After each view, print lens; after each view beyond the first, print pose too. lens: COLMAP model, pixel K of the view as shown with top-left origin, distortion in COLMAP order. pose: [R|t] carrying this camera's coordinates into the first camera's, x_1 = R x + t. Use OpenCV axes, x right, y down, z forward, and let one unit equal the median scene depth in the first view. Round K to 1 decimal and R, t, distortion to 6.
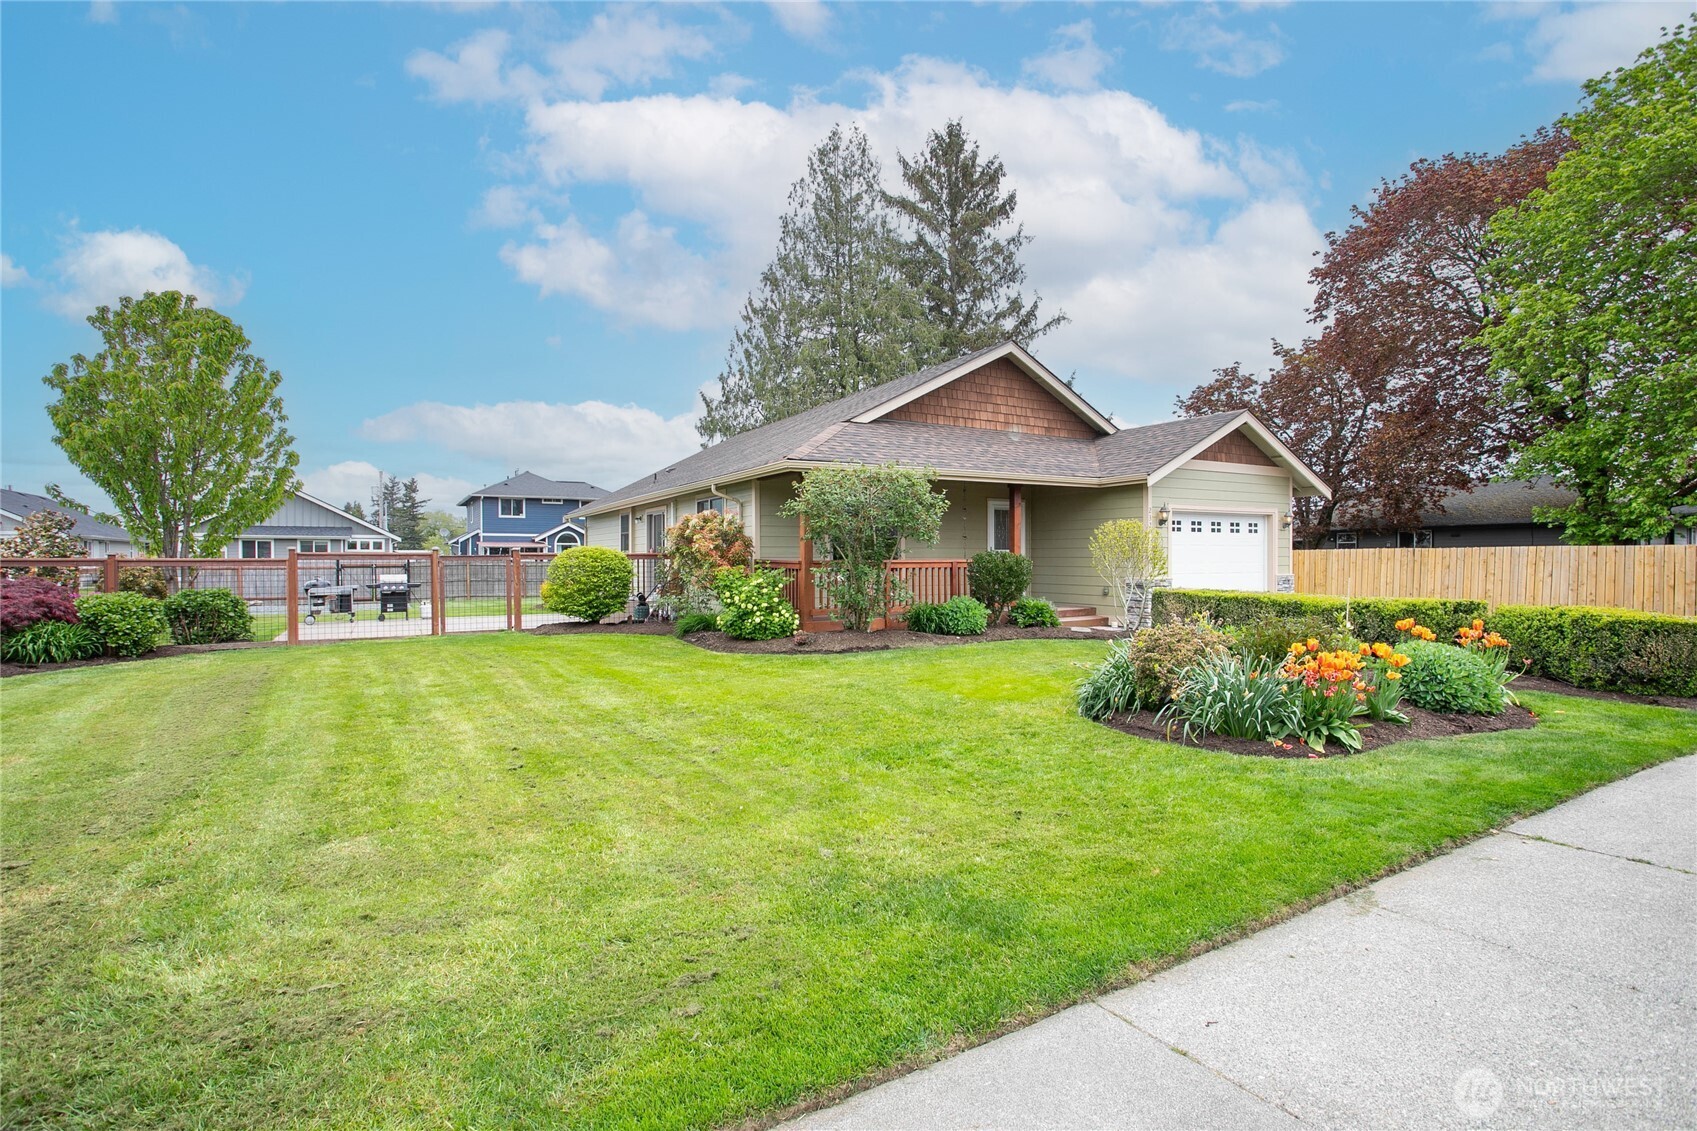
lens RADIAL K [[810.1, 0, 849.2], [0, 810.1, 564.0], [0, 0, 1]] dist [-0.077344, 0.032566]
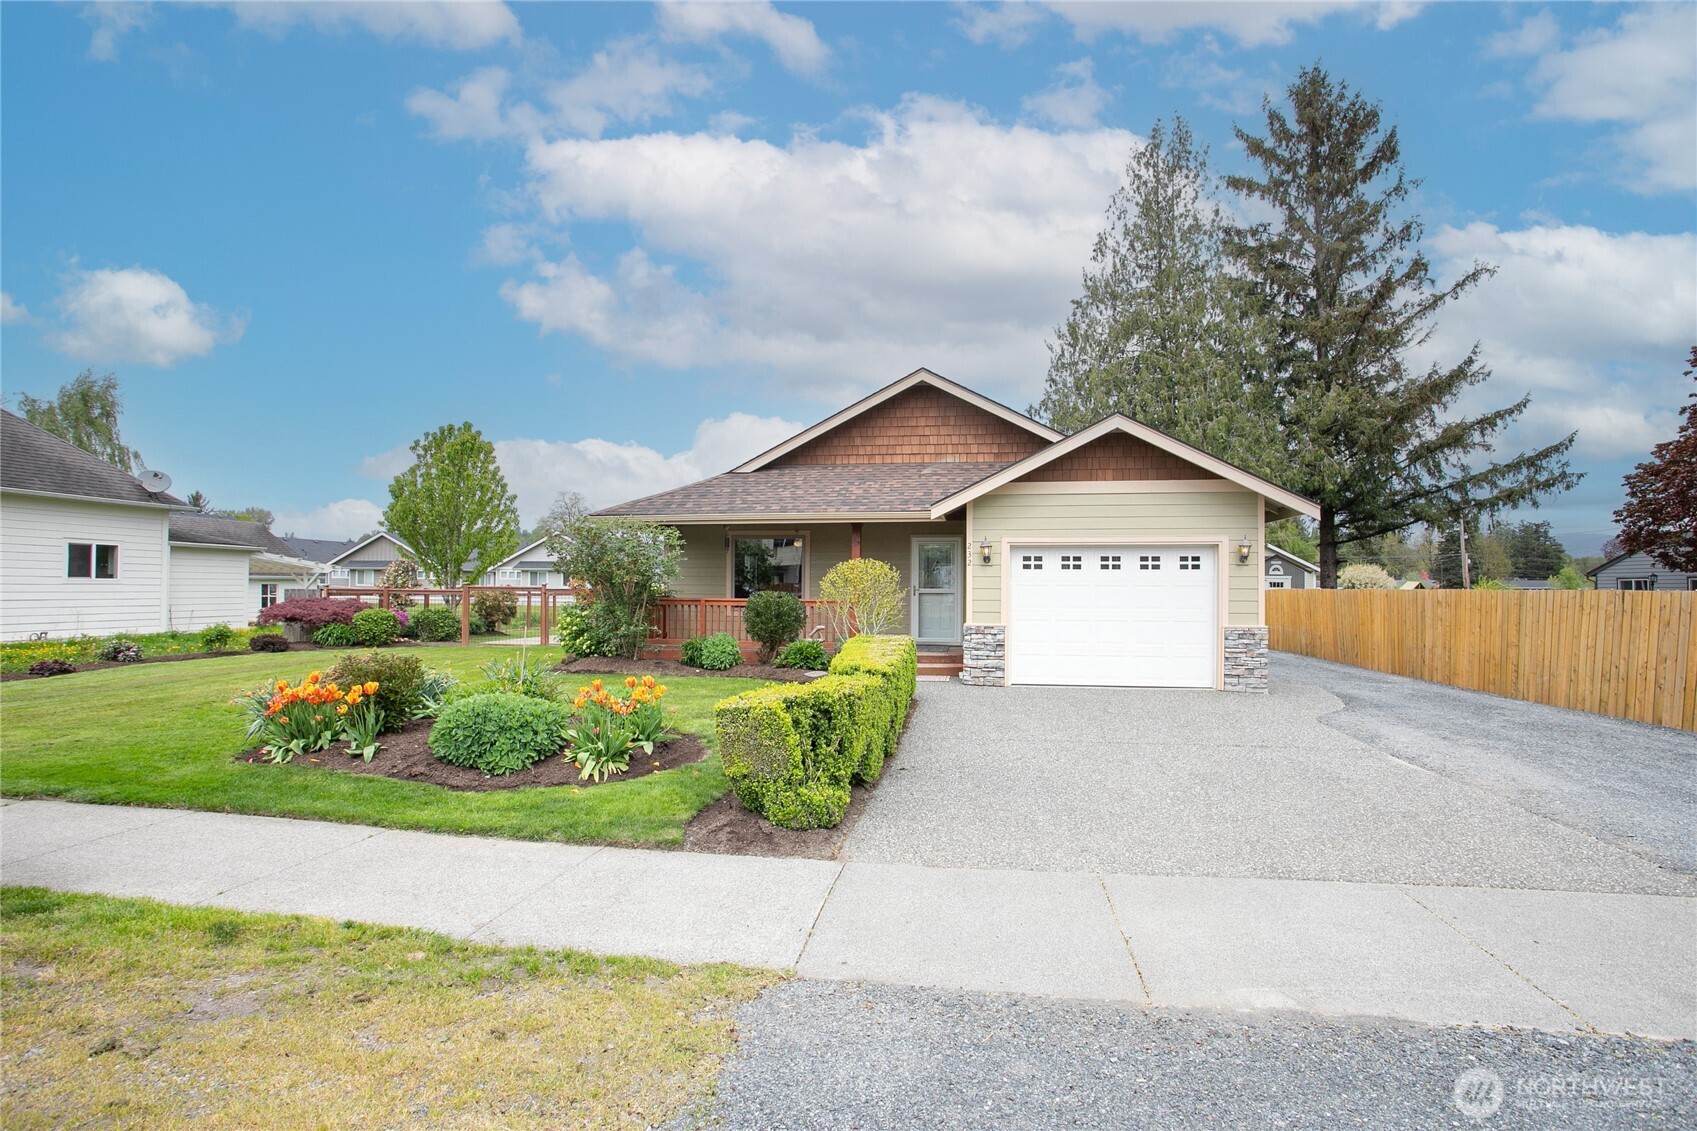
lens RADIAL K [[810.1, 0, 849.2], [0, 810.1, 564.0], [0, 0, 1]] dist [-0.077344, 0.032566]
pose [[0.776776, -0.009218, -0.629709, 0.720002], [-0.012462, 0.999472, -0.030003, -0.017006], [0.629653, 0.031153, 0.776251, 0.208348]]
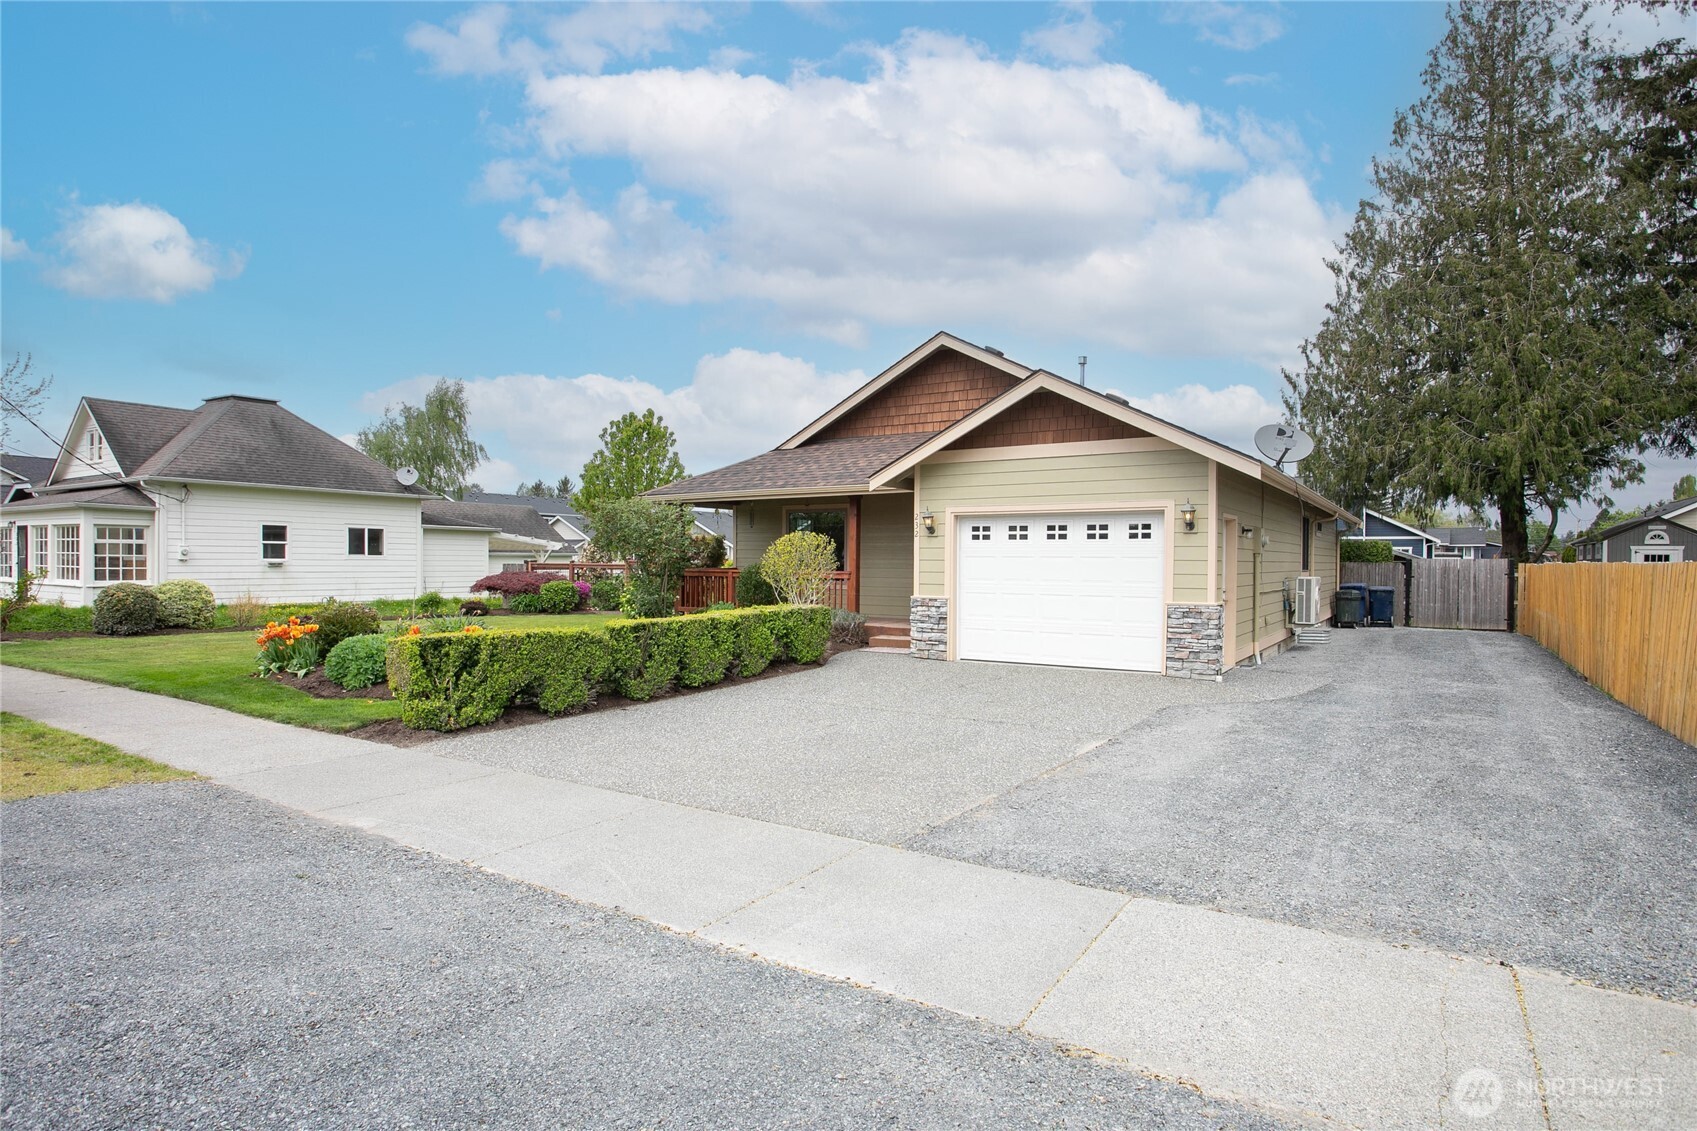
lens RADIAL K [[909.9, 0, 848.5], [0, 909.9, 565.5], [0, 0, 1]] dist [-0.057994, 0.021271]
pose [[0.459966, 0.010921, -0.887869, 1.050427], [-0.011301, 0.999915, 0.006445, -0.018051], [0.887864, 0.007069, 0.460051, 0.426301]]
